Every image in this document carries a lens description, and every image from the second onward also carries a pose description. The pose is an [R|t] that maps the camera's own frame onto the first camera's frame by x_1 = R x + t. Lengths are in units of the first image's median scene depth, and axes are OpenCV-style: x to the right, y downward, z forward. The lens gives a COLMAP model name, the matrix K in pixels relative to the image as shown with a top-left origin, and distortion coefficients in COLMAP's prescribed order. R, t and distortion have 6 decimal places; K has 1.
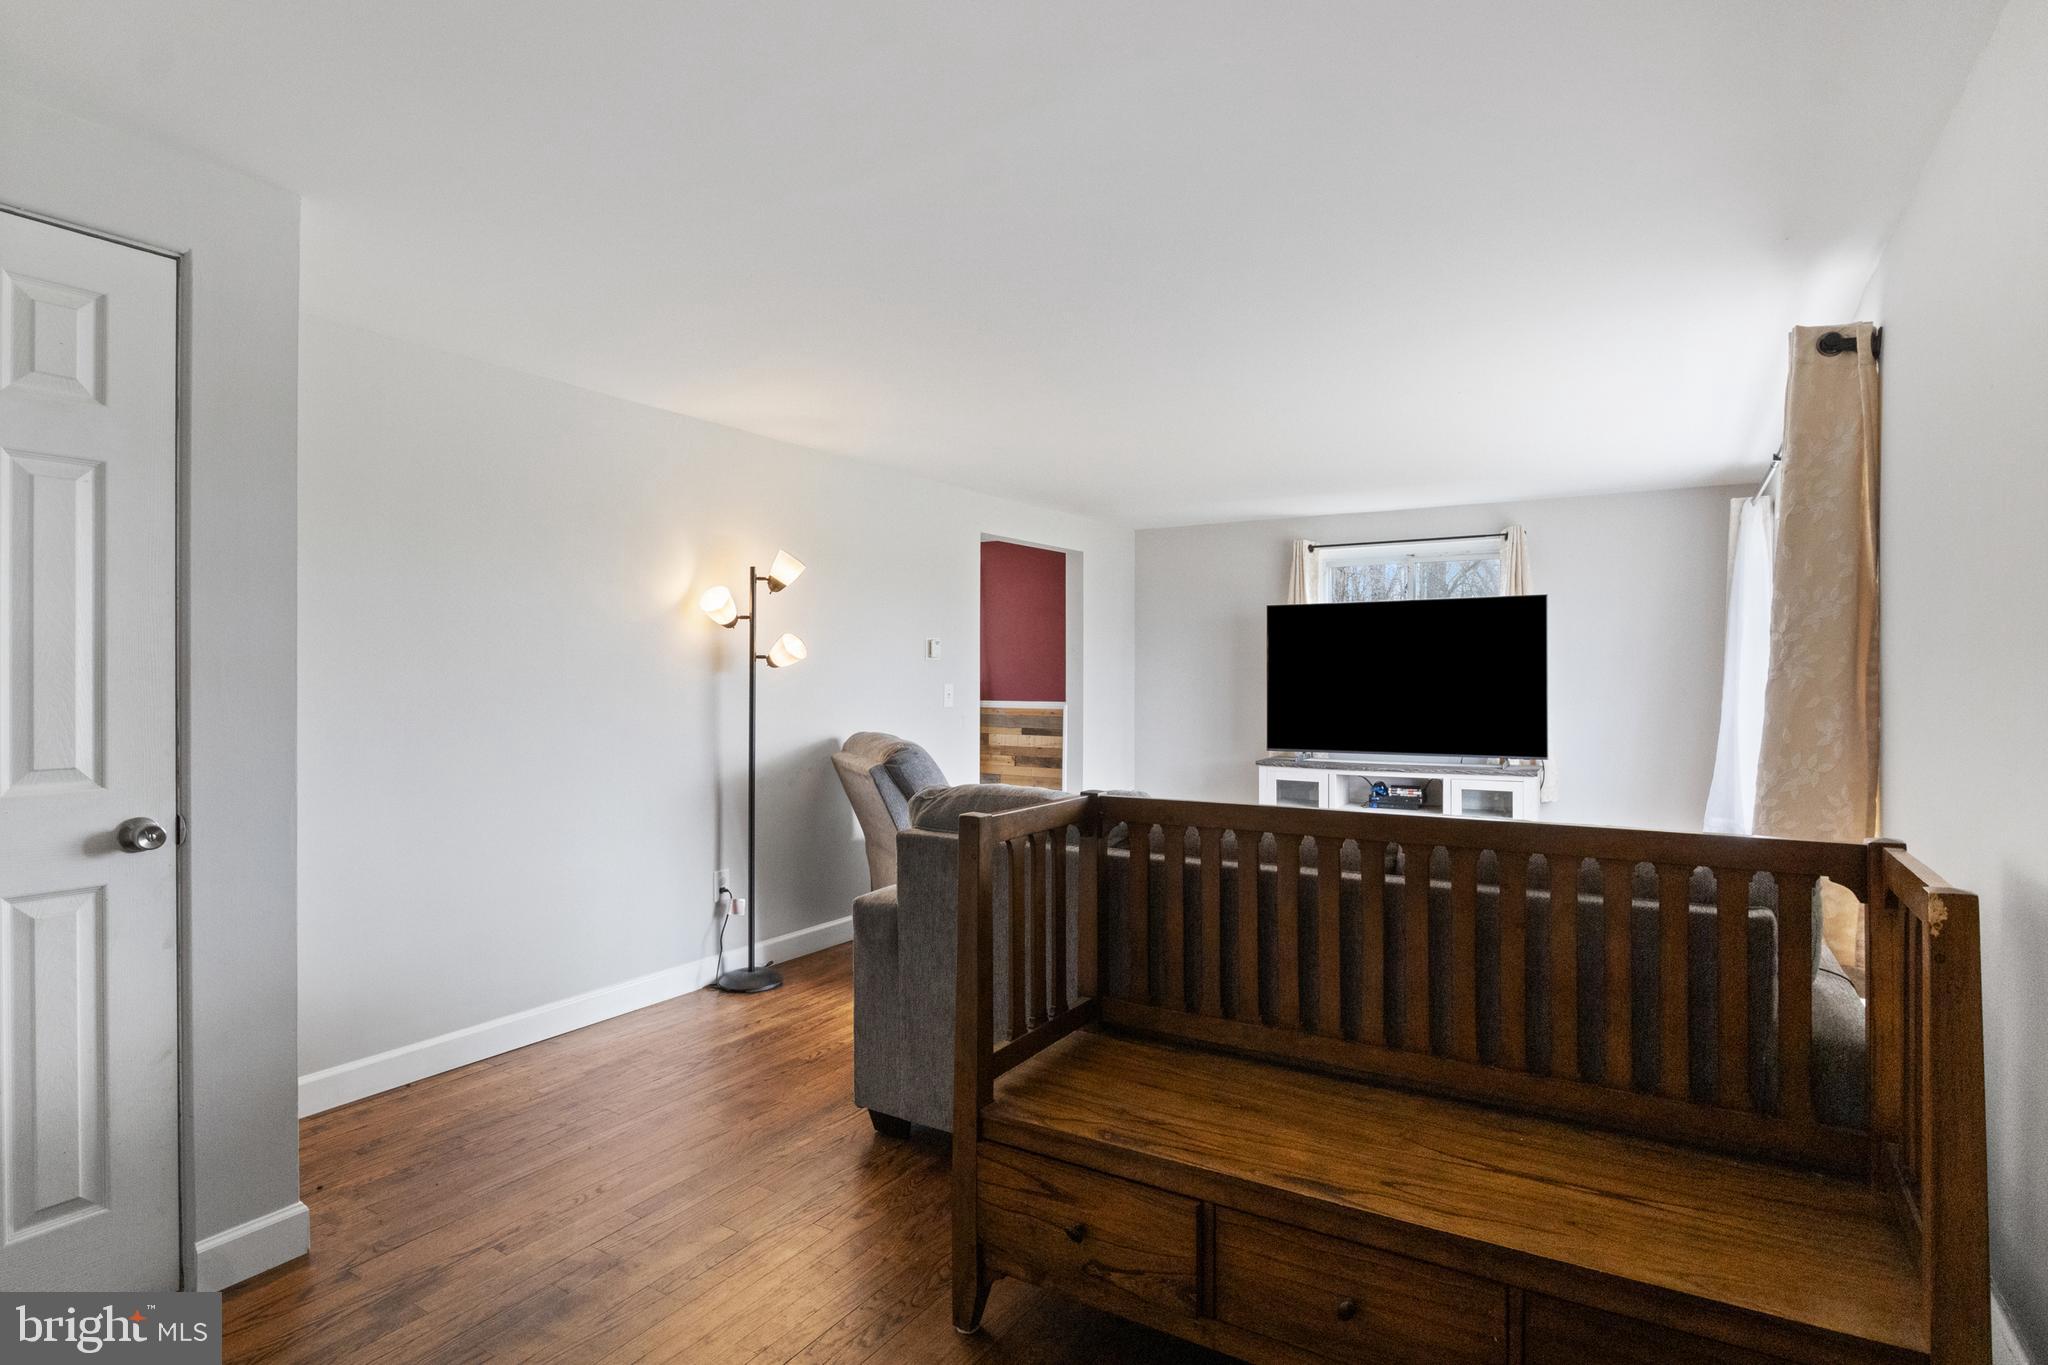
lens RADIAL K [[1042.9, 0, 1027.3], [0, 1042.9, 678.9], [0, 0, 1]] dist [-0.012612, 0.002697]
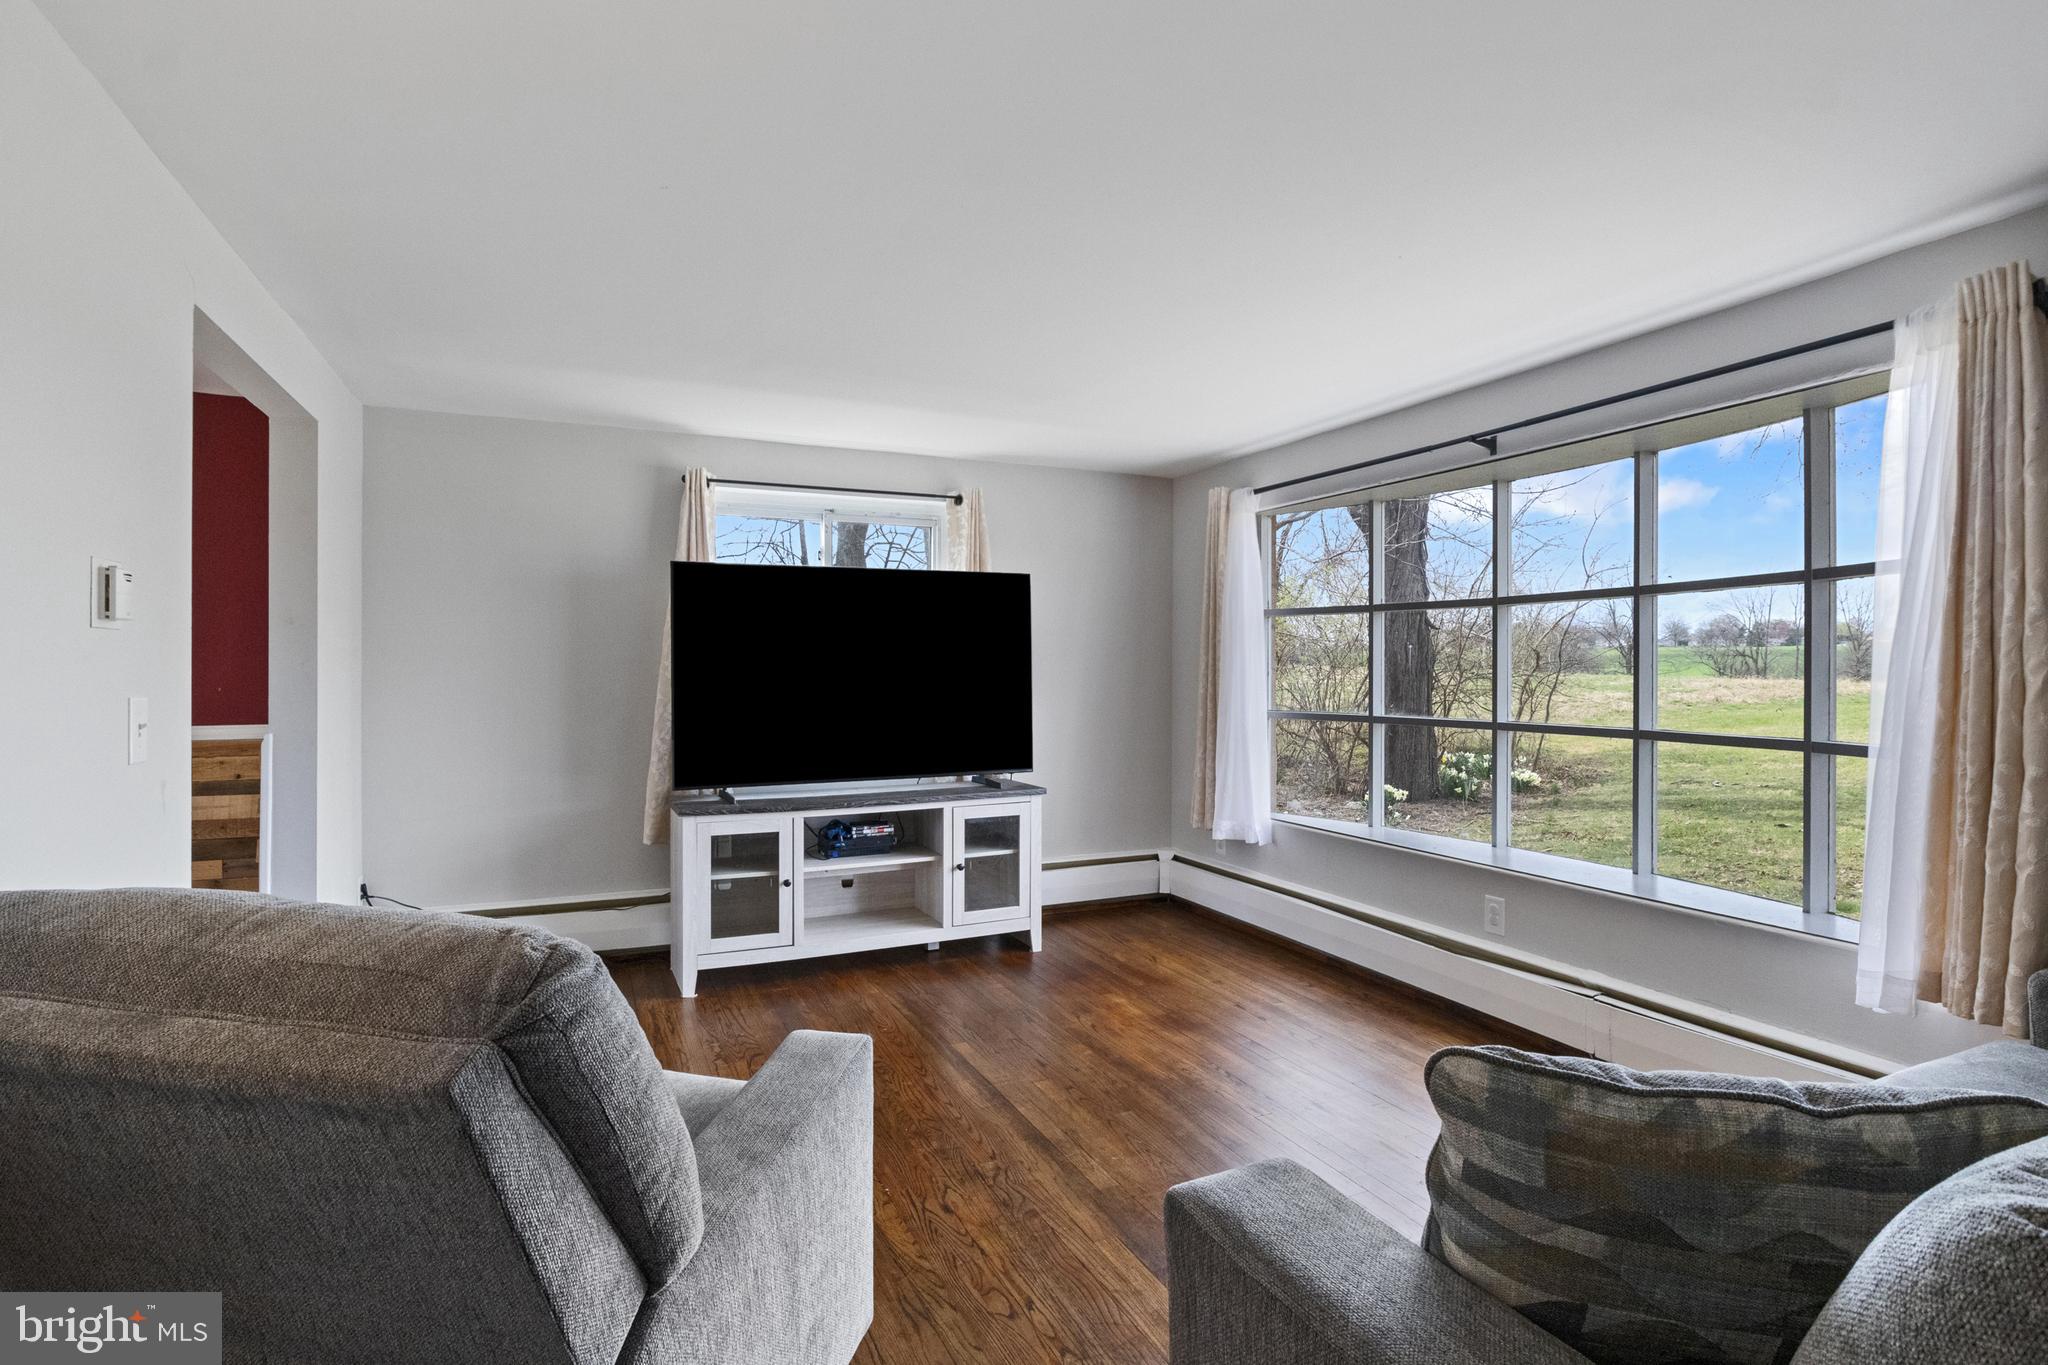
lens RADIAL K [[1042.9, 0, 1024.9], [0, 1042.9, 676.5], [0, 0, 1]] dist [-0.012612, 0.002697]
pose [[0.556866, -0.002181, 0.830600, -0.187643], [-0.002207, 0.999989, 0.004105, -0.003009], [-0.830600, -0.004119, 0.556855, 0.497835]]
